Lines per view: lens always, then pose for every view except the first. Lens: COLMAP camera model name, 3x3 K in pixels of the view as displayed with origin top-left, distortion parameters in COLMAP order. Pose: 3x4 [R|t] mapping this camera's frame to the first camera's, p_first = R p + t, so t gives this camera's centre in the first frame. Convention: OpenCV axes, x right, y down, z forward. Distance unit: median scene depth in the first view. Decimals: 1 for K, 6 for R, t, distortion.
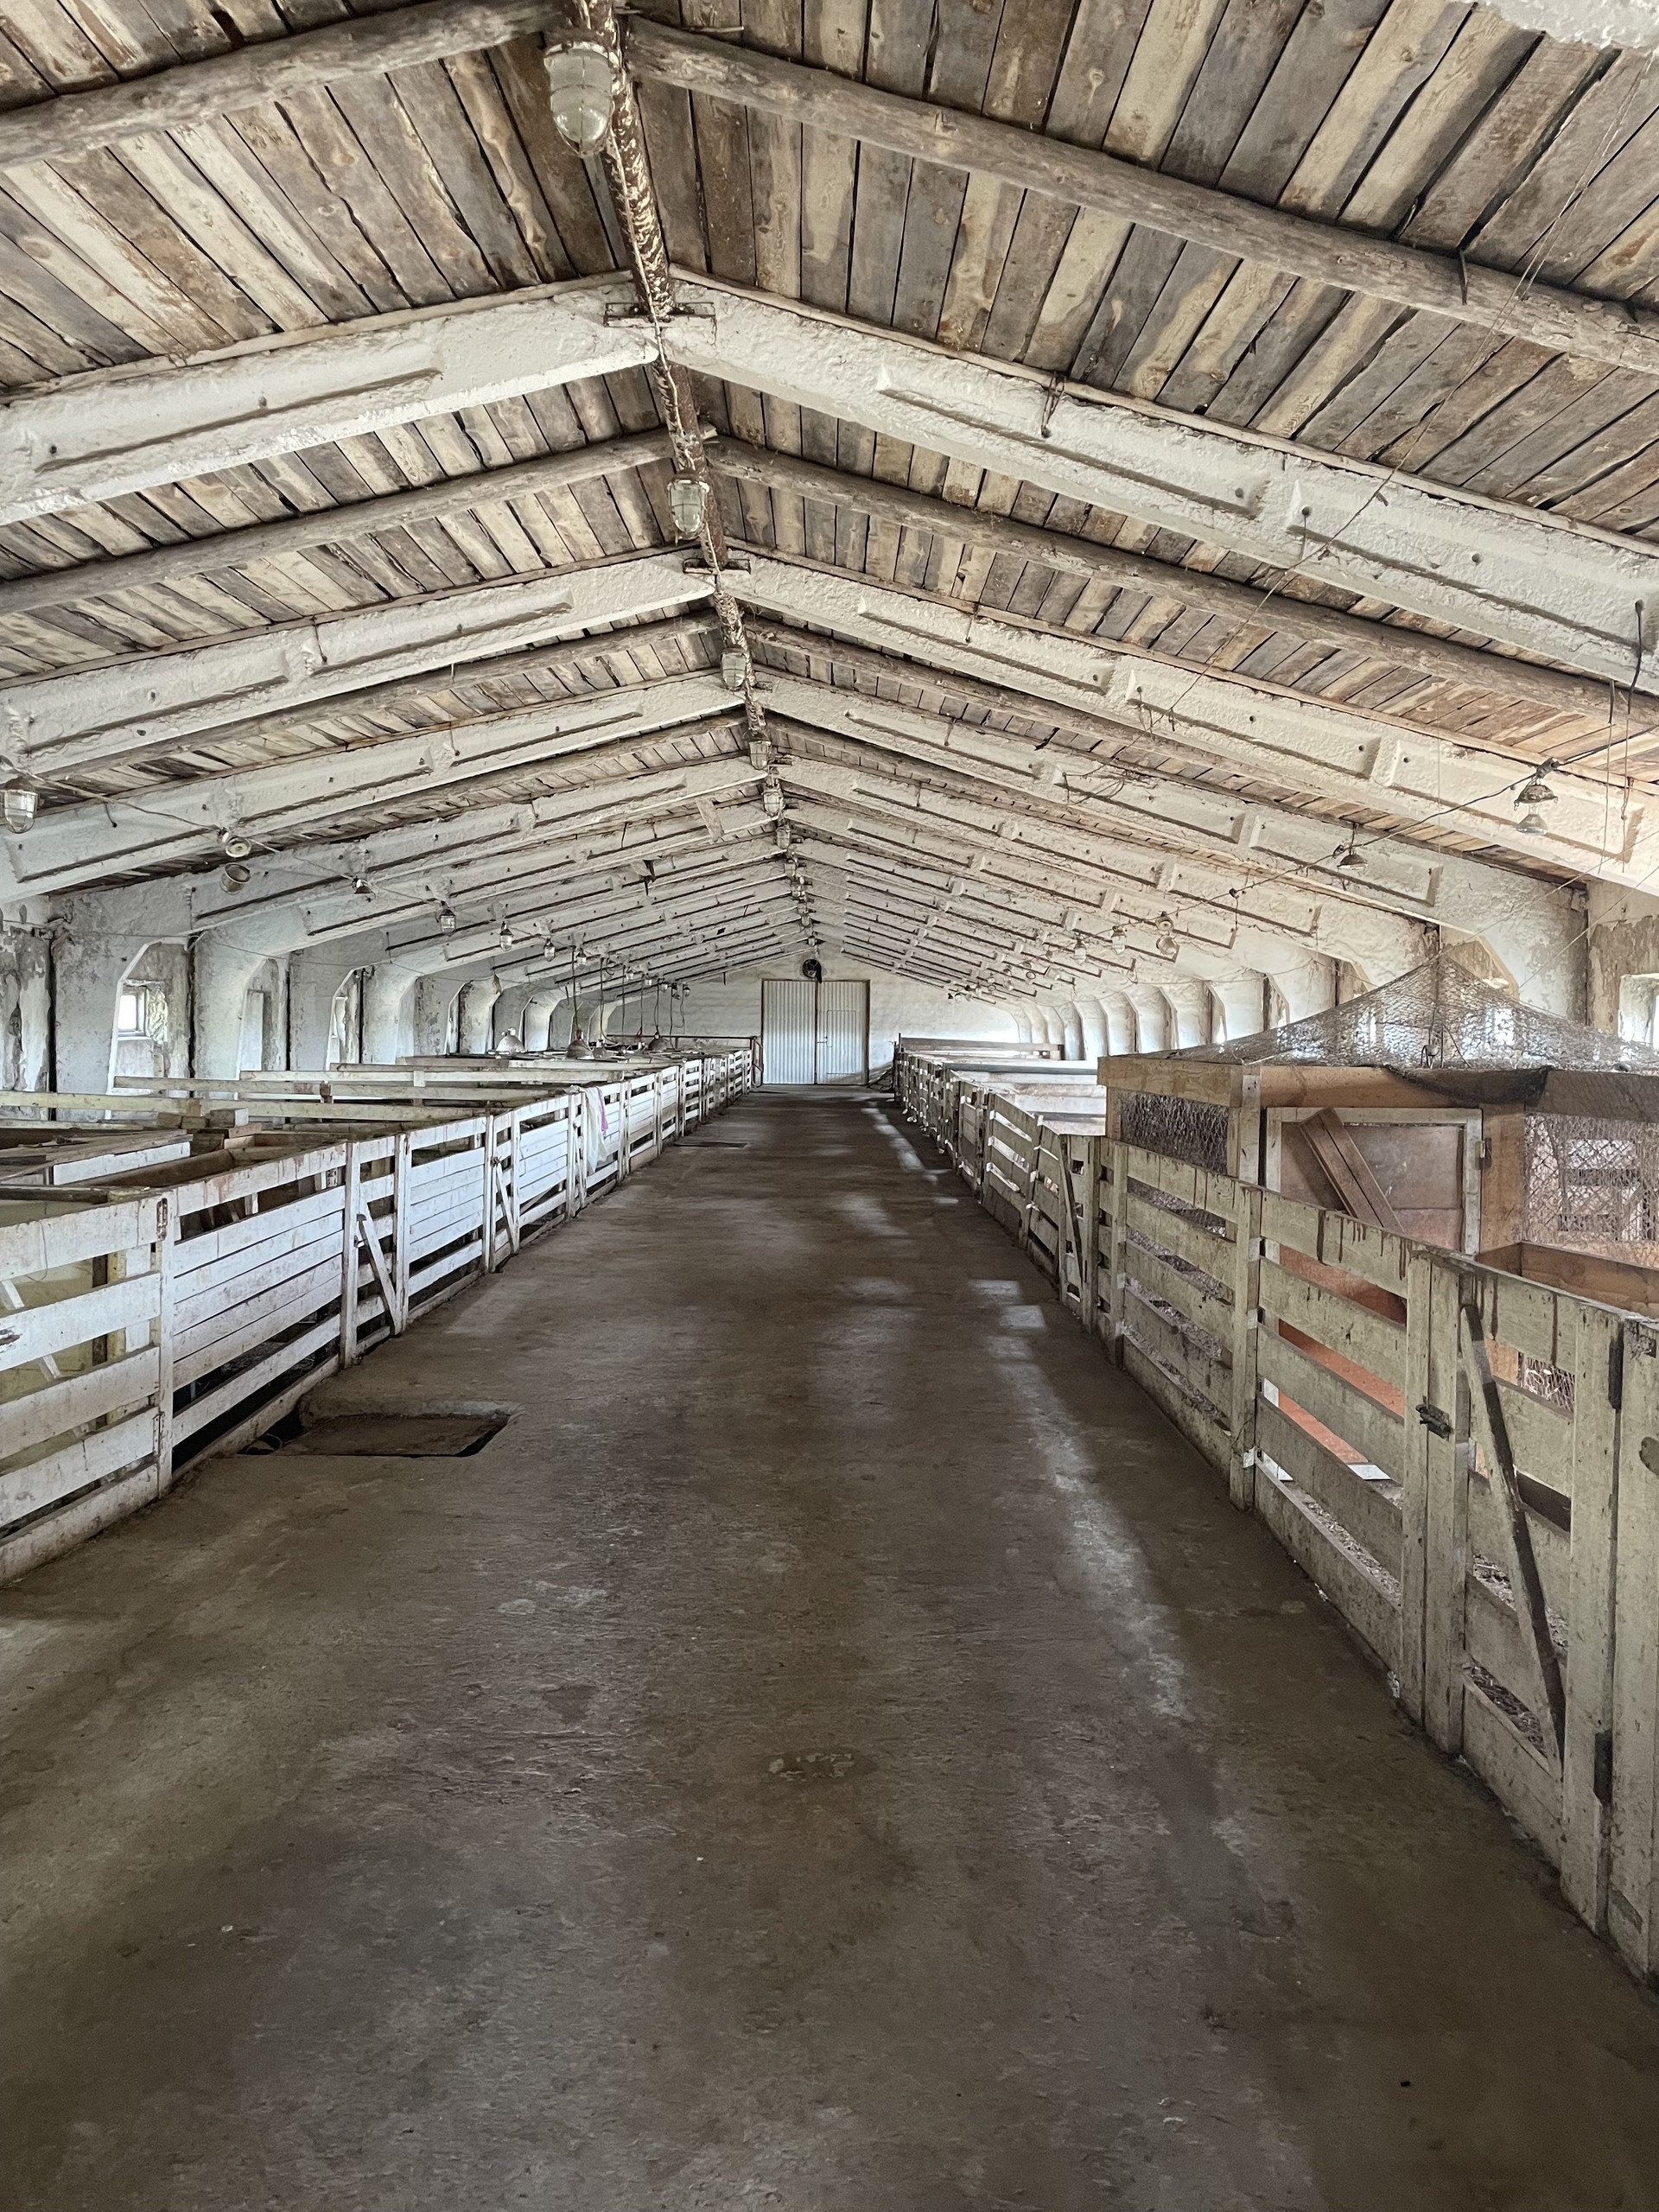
lens RADIAL K [[1680.1, 0, 846.9], [0, 1680.1, 1104.9], [0, 0, 1]] dist [0.077750, -0.088159]
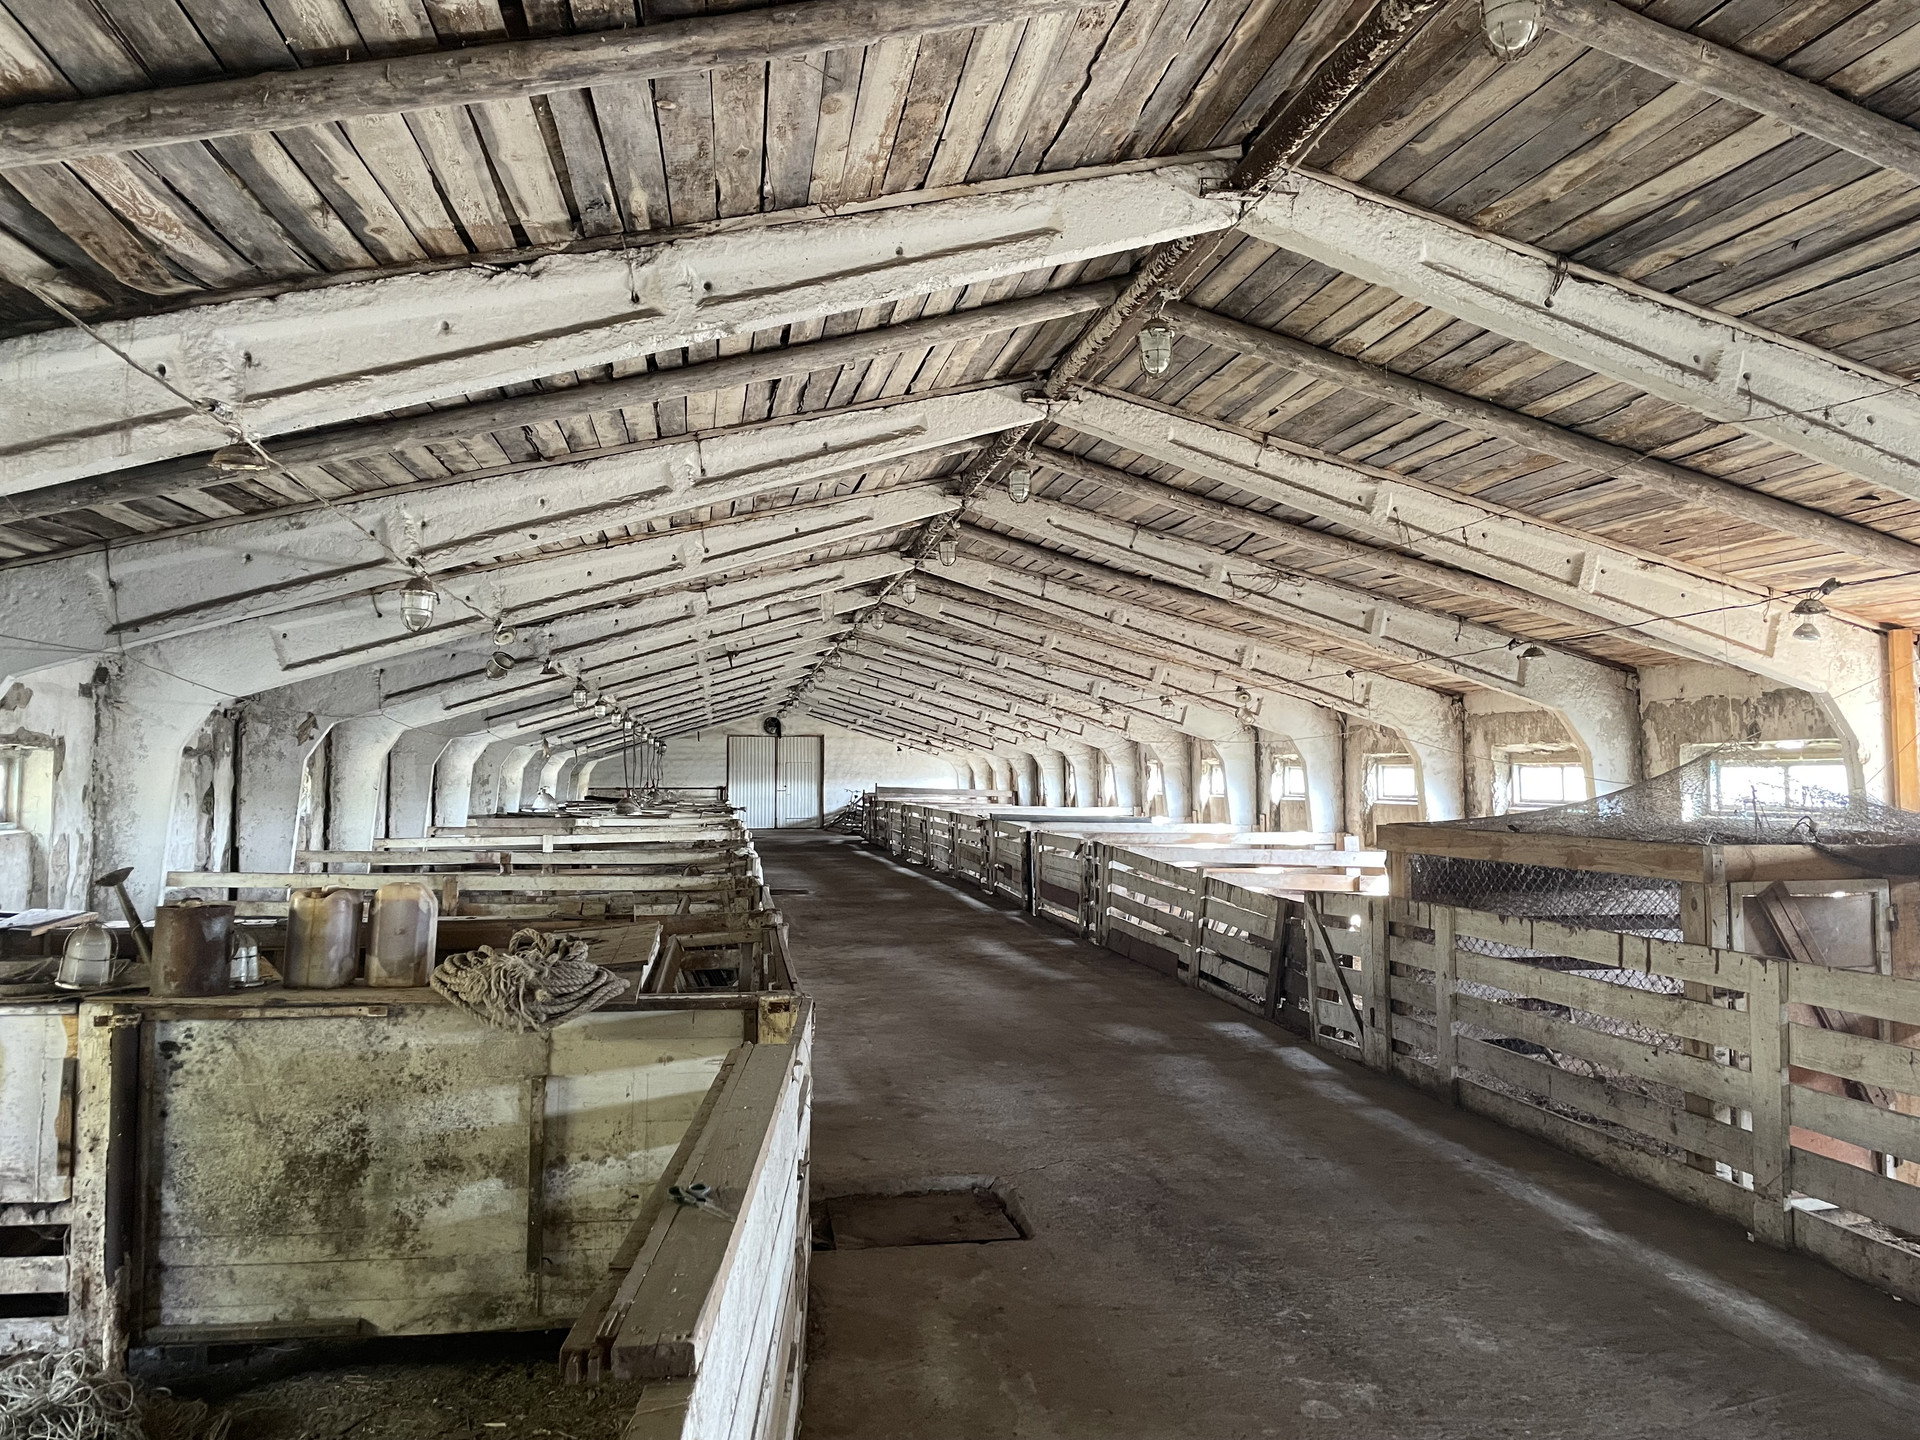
lens RADIAL K [[1458.3, 0, 950.8], [0, 1458.3, 716.4], [0, 0, 1]] dist [0.077750, -0.088159]
pose [[0.984453, -0.006988, 0.175509, -0.338249], [0.021213, 0.996625, -0.079304, -0.032236], [-0.174363, 0.081794, 0.981278, 0.077483]]
